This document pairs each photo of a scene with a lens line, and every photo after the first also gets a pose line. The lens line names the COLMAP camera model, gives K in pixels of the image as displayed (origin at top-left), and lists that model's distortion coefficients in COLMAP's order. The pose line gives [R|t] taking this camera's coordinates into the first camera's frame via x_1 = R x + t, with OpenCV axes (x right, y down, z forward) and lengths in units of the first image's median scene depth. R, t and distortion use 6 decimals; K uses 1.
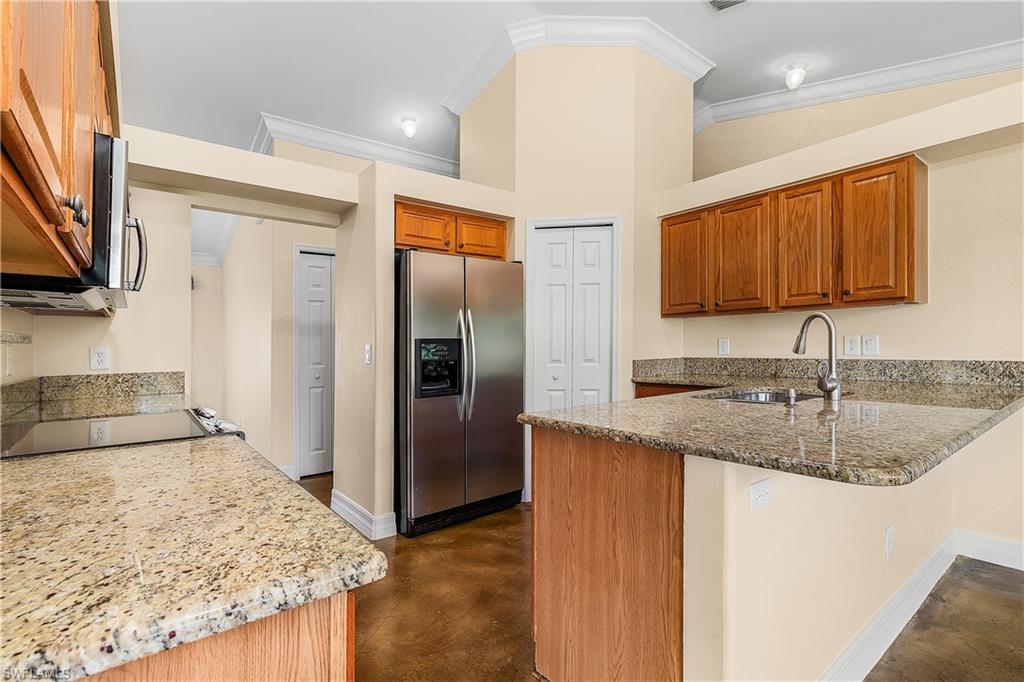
lens RADIAL K [[479.7, 0, 517.5], [0, 479.7, 336.1], [0, 0, 1]] dist [0.014285, -0.003711]
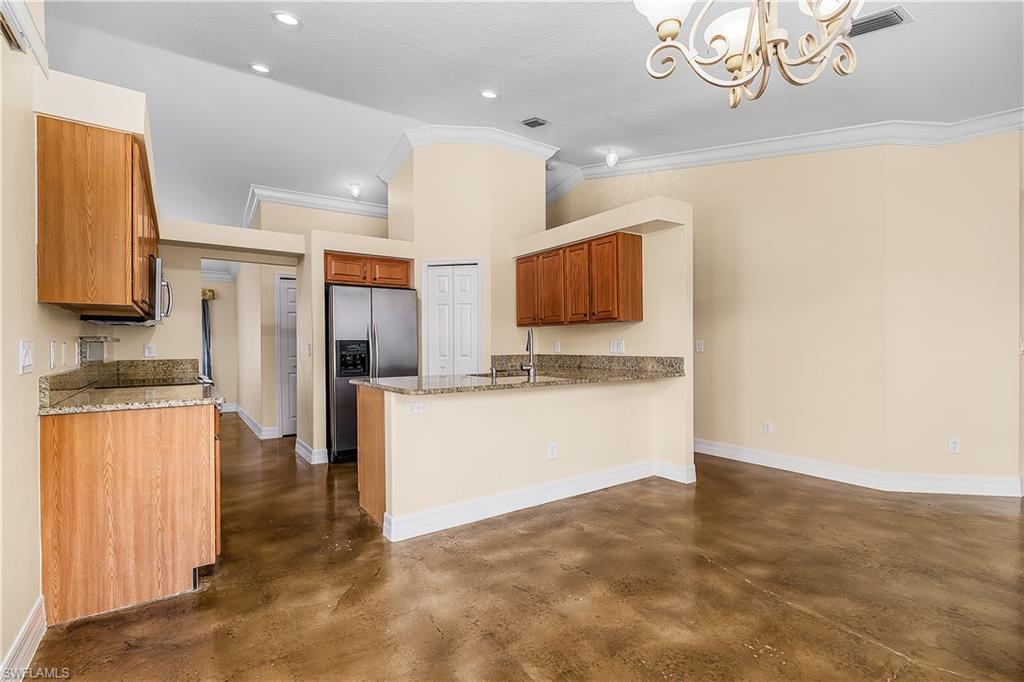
lens RADIAL K [[479.7, 0, 513.2], [0, 479.7, 349.2], [0, 0, 1]] dist [0.014285, -0.003711]
pose [[0.998136, 0.009416, -0.060293, 0.452795], [-0.007578, 0.999501, 0.030652, -0.017842], [0.060551, -0.030138, 0.997710, -0.542712]]
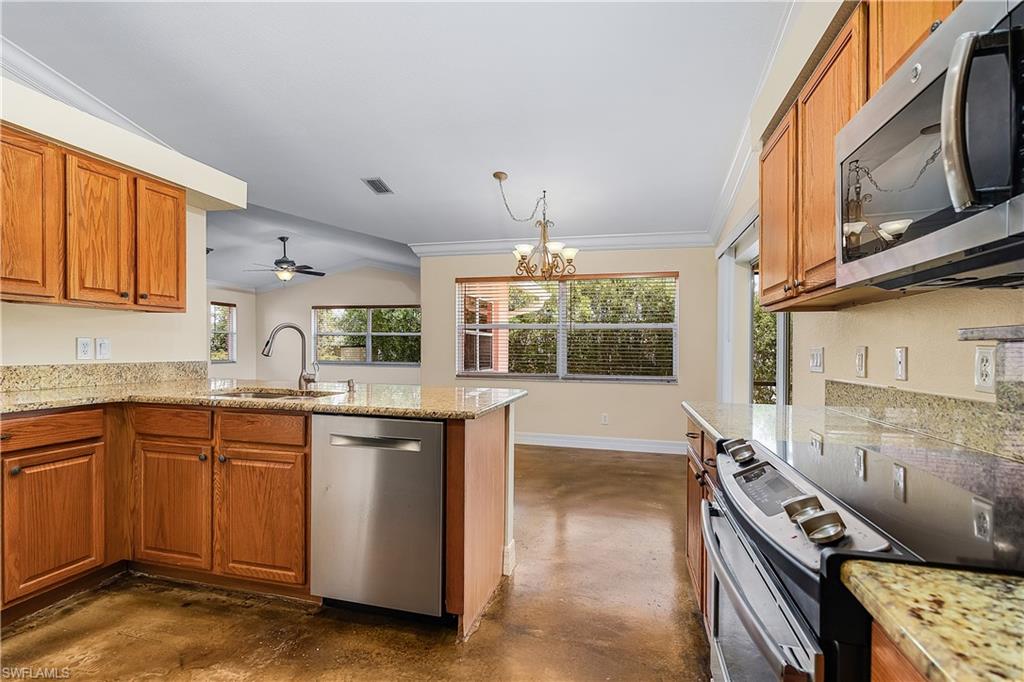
lens RADIAL K [[479.7, 0, 509.5], [0, 479.7, 352.2], [0, 0, 1]] dist [0.014285, -0.003711]
pose [[-0.605195, 0.002966, 0.796072, -0.509068], [-0.016659, 0.999727, -0.016389, 0.026492], [-0.795903, -0.023180, -0.604981, 0.881488]]
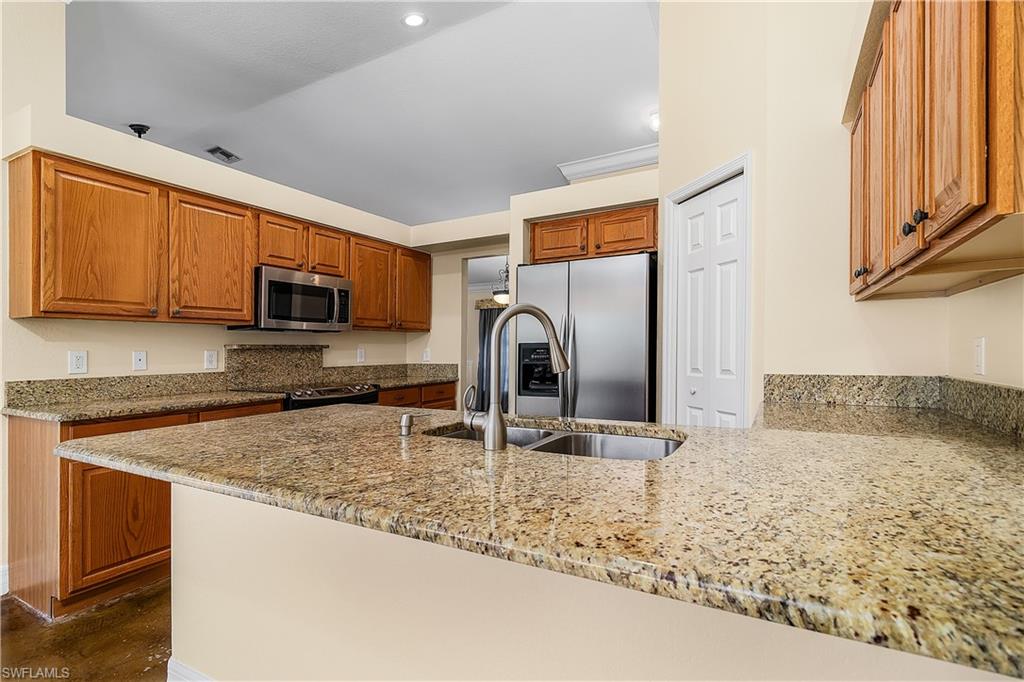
lens RADIAL K [[479.7, 0, 518.1], [0, 479.7, 347.1], [0, 0, 1]] dist [0.014285, -0.003711]
pose [[0.400341, 0.003459, -0.916360, 0.780563], [0.015904, 0.999816, 0.010722, 0.003084], [0.916228, -0.018866, 0.400212, 0.514058]]
